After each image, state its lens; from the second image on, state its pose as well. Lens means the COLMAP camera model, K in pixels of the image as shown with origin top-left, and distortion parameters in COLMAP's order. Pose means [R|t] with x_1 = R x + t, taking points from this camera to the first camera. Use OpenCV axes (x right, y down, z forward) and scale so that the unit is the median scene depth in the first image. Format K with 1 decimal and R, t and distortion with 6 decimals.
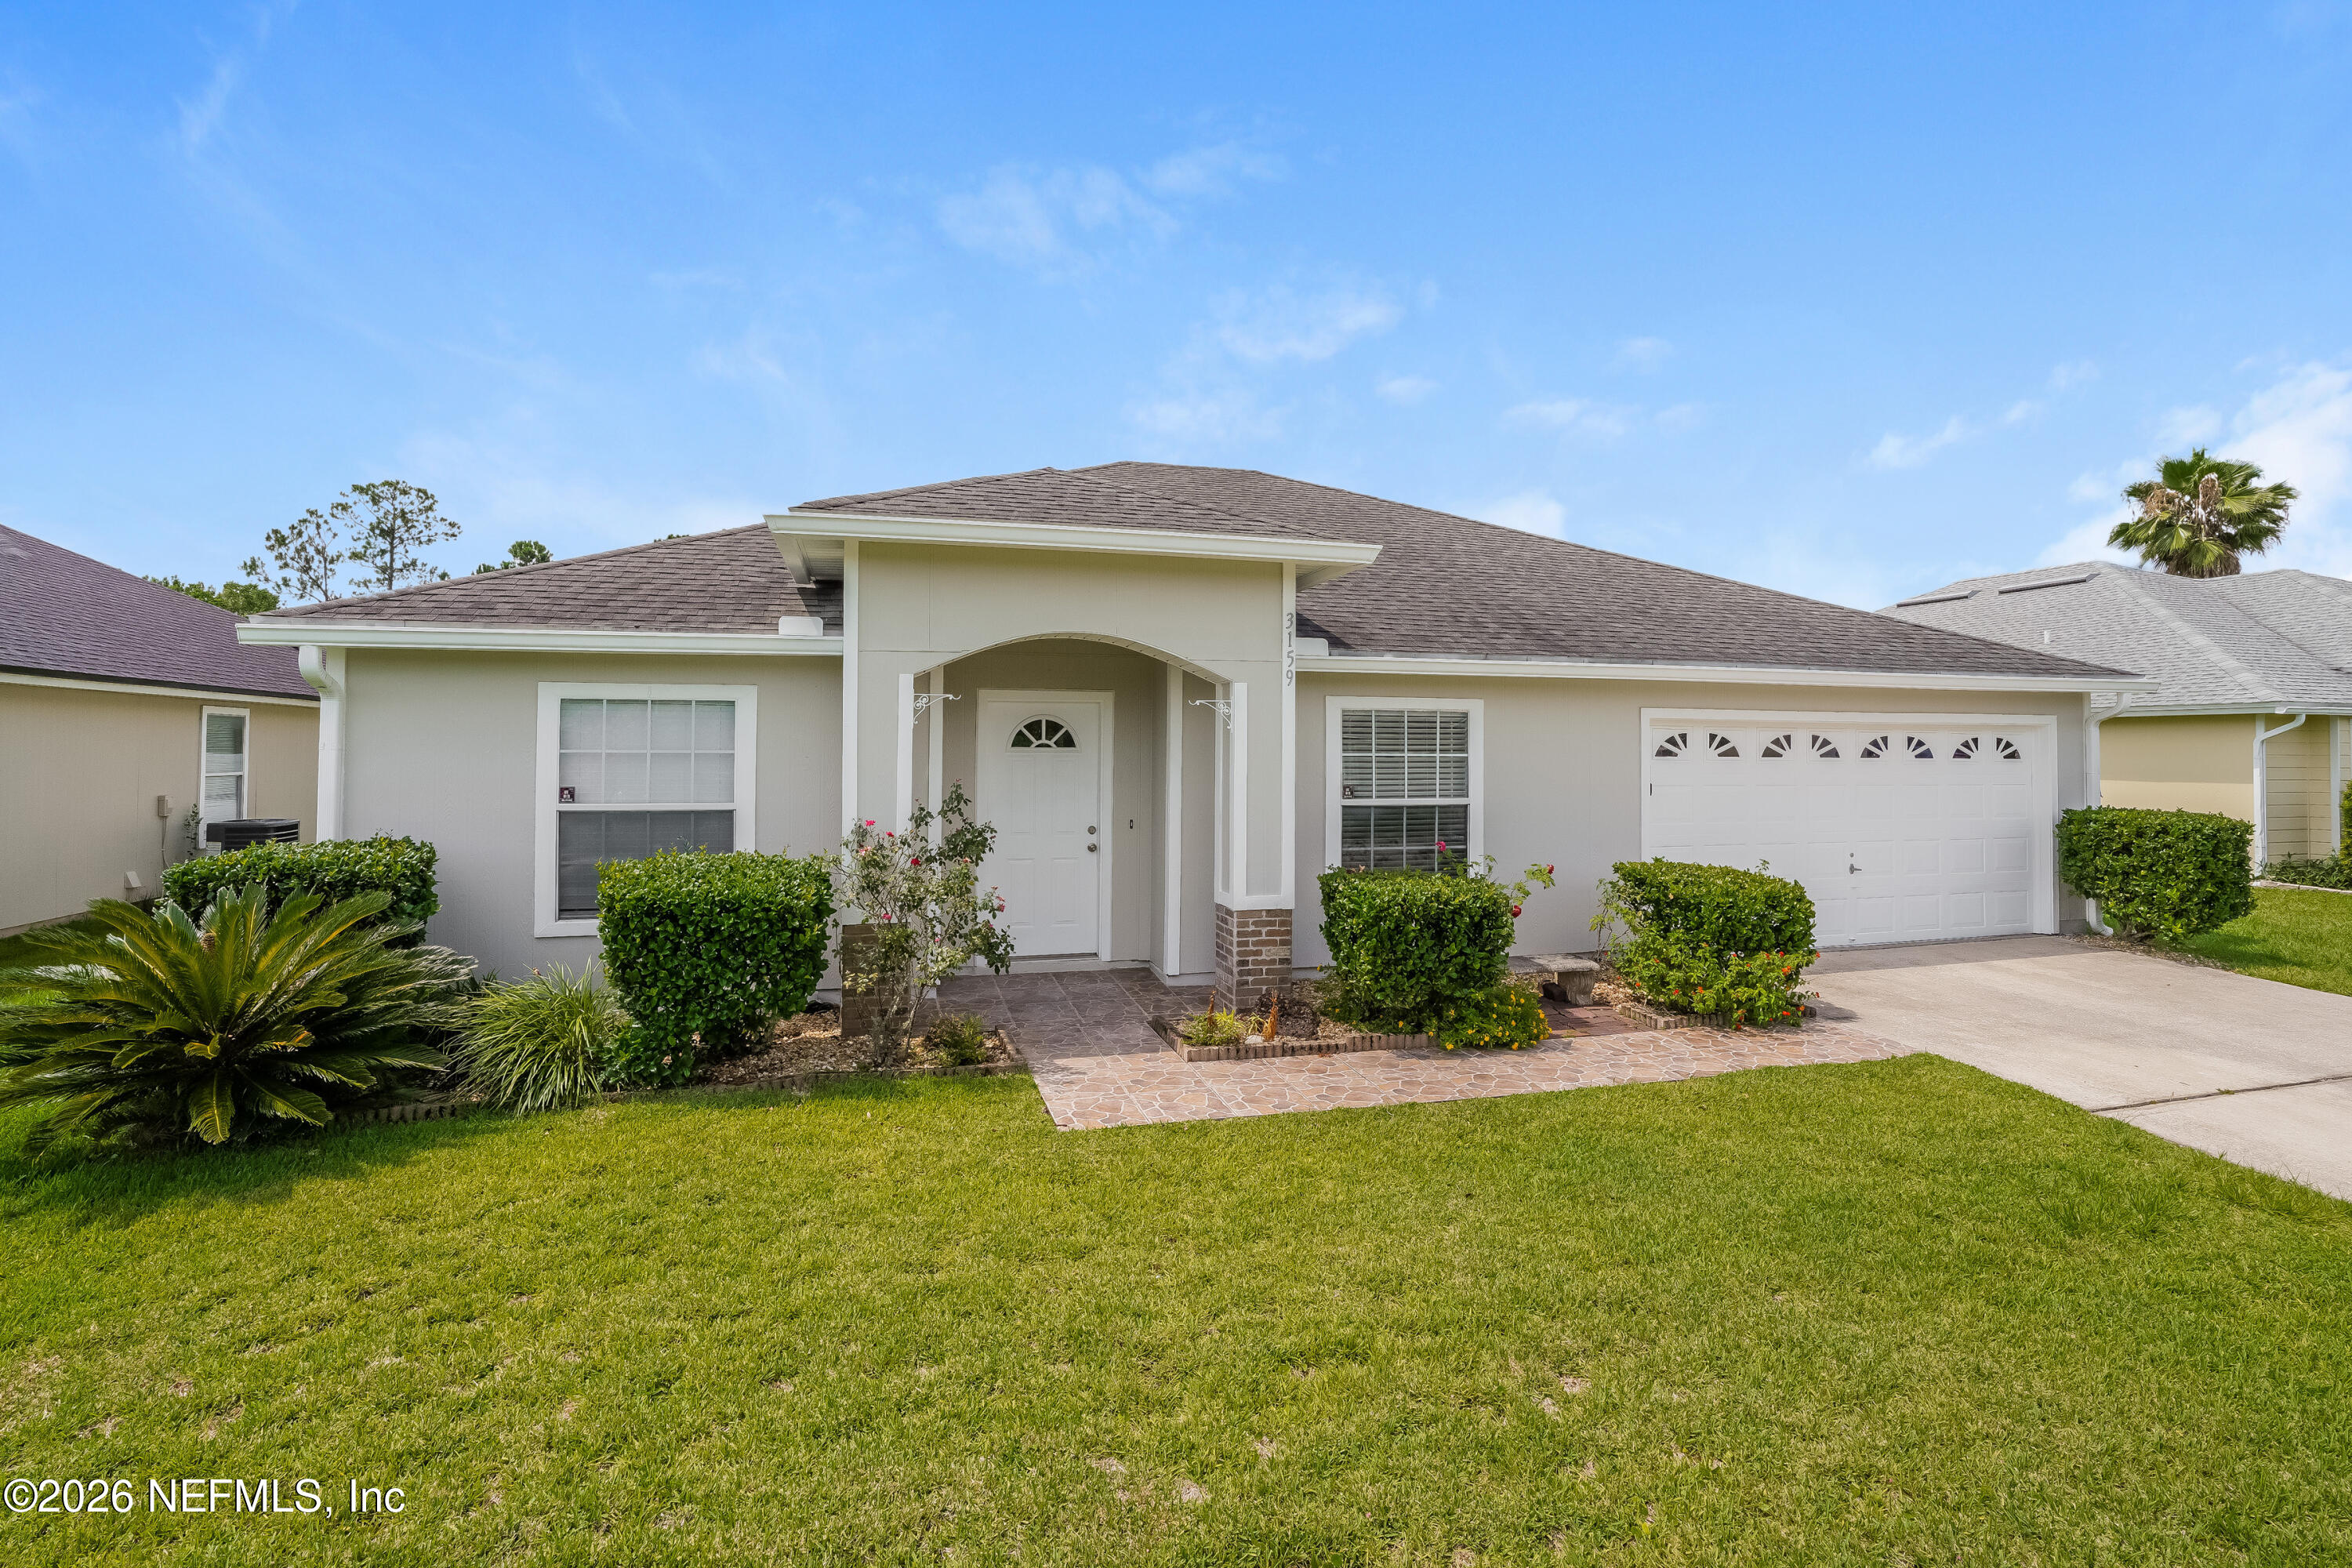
lens RADIAL K [[1052.2, 0, 1162.2], [0, 1052.2, 734.9], [0, 0, 1]] dist [-0.038591, 0.013928]
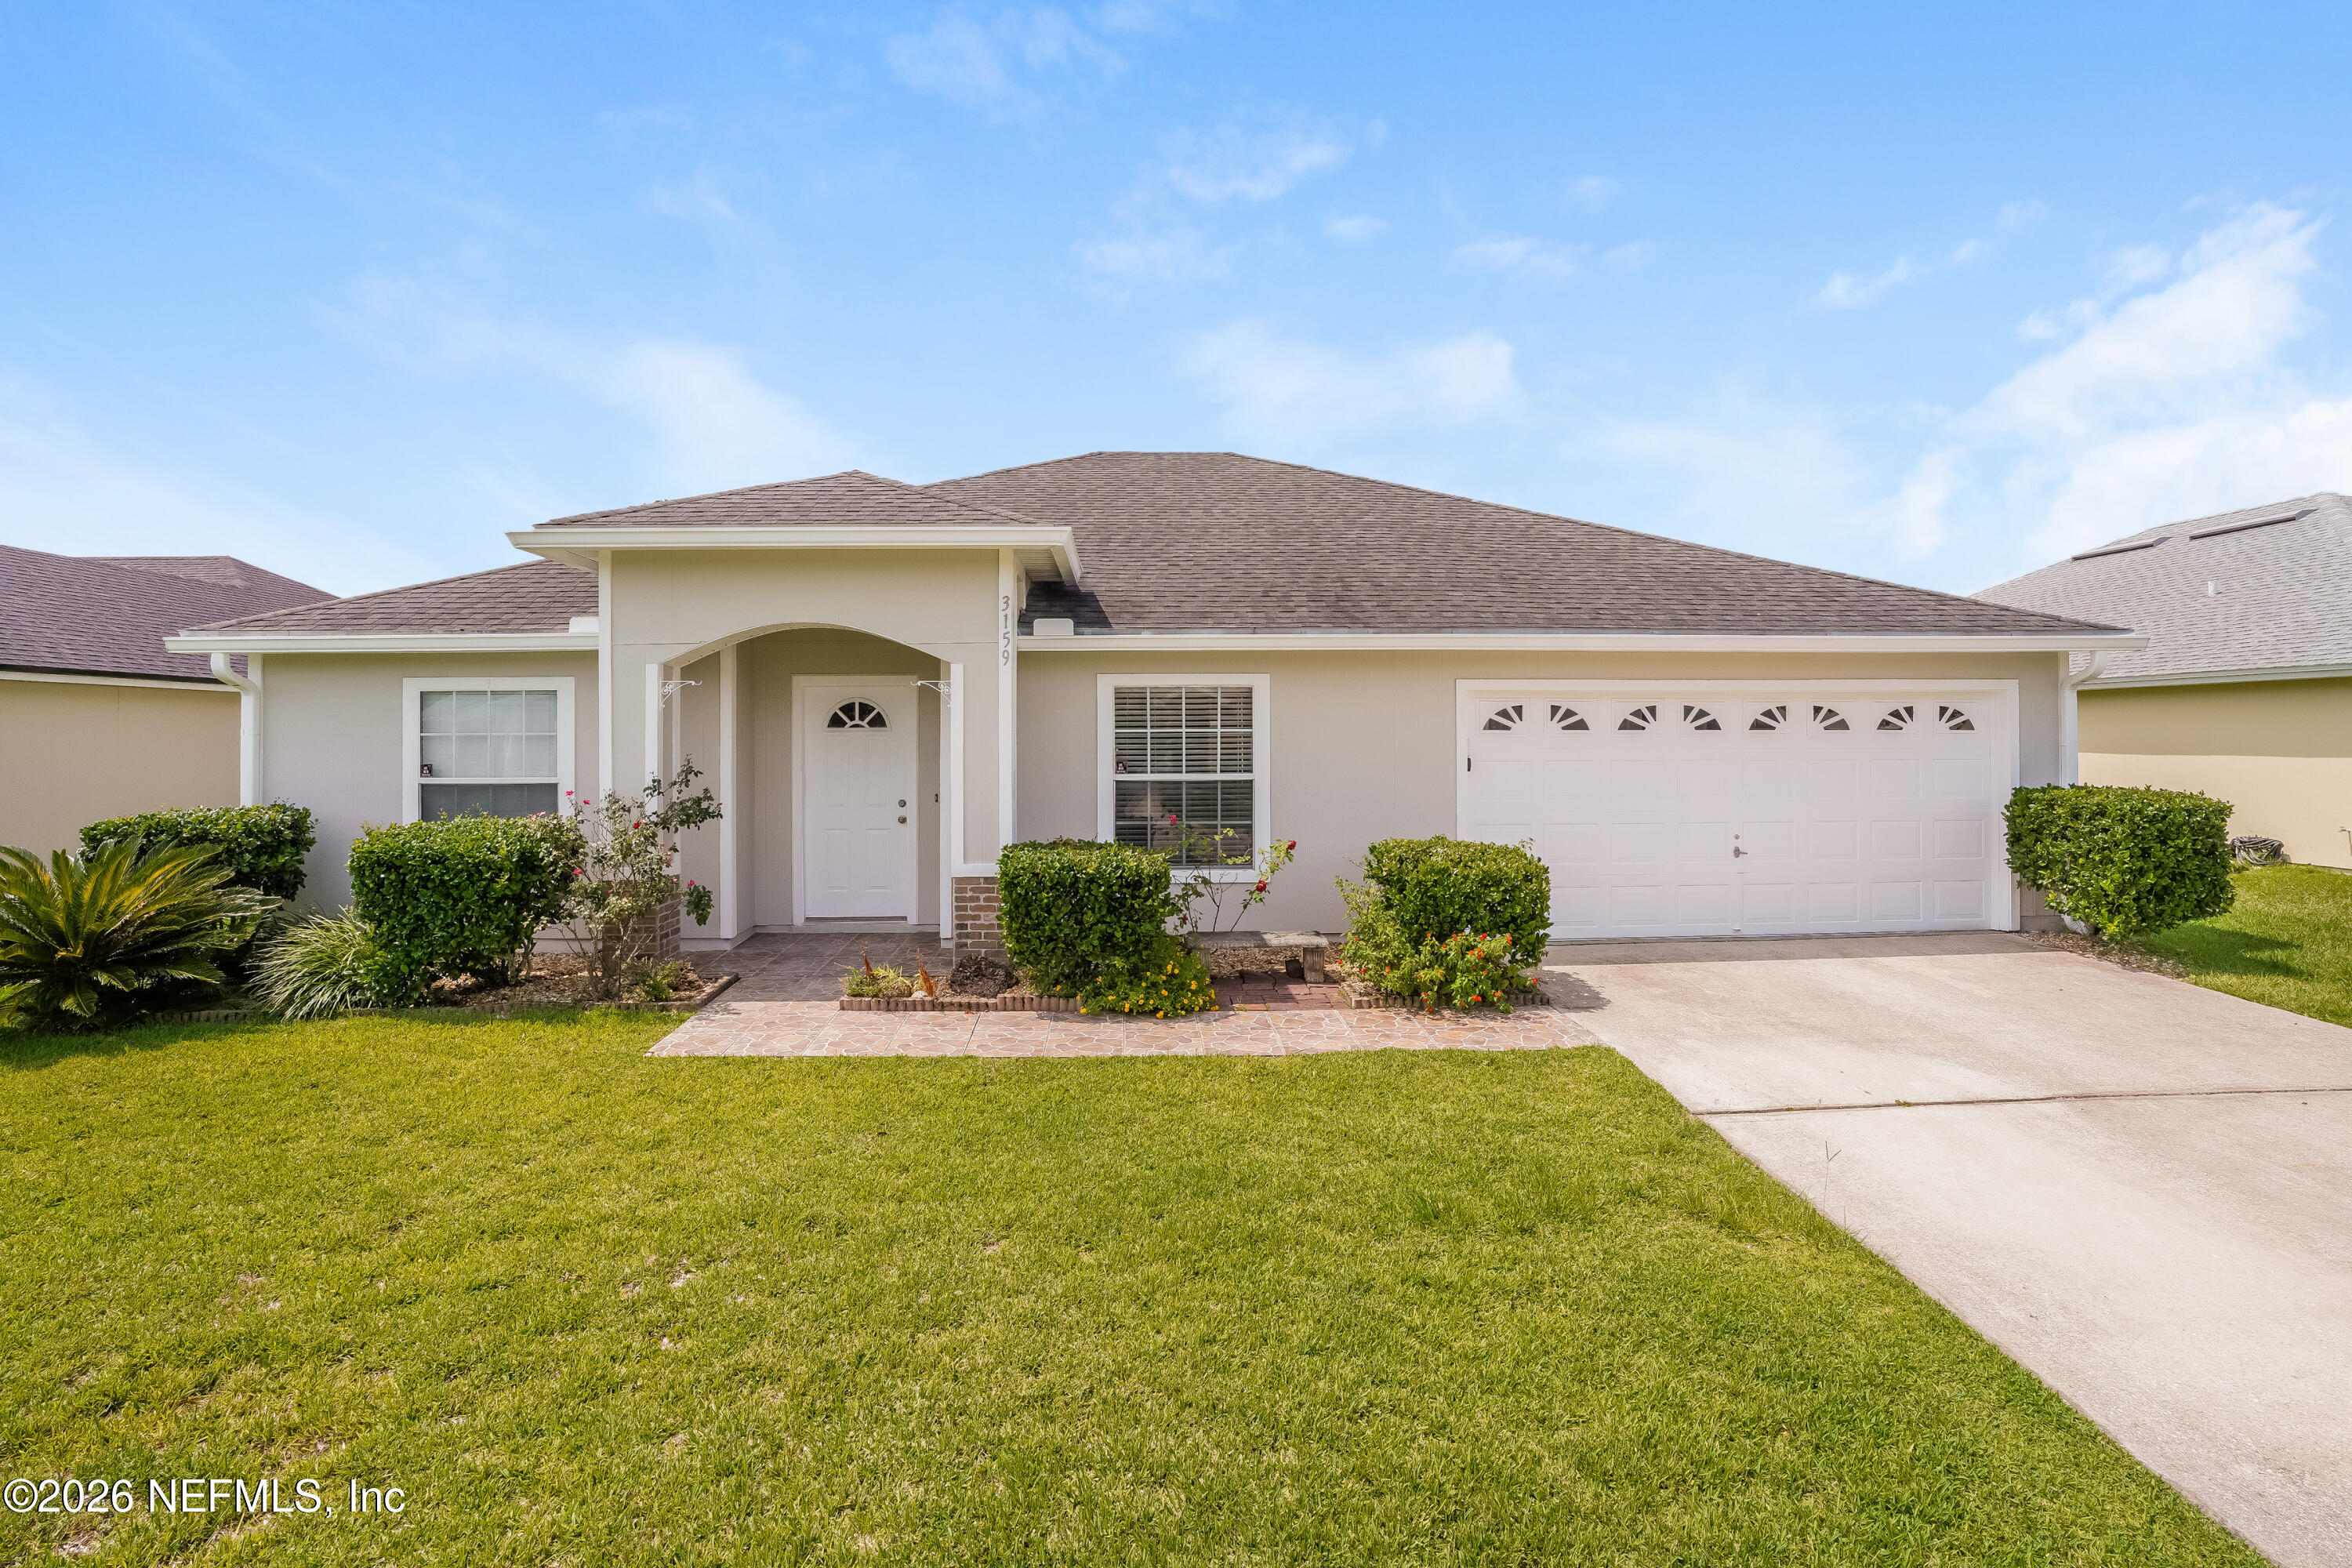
lens RADIAL K [[1052.2, 0, 1162.2], [0, 1052.2, 734.9], [0, 0, 1]] dist [-0.038591, 0.013928]
pose [[0.977029, -0.009232, -0.212908, 0.460601], [0.012905, 0.999791, 0.015867, 0.006849], [0.212717, -0.018250, 0.976944, 0.002097]]
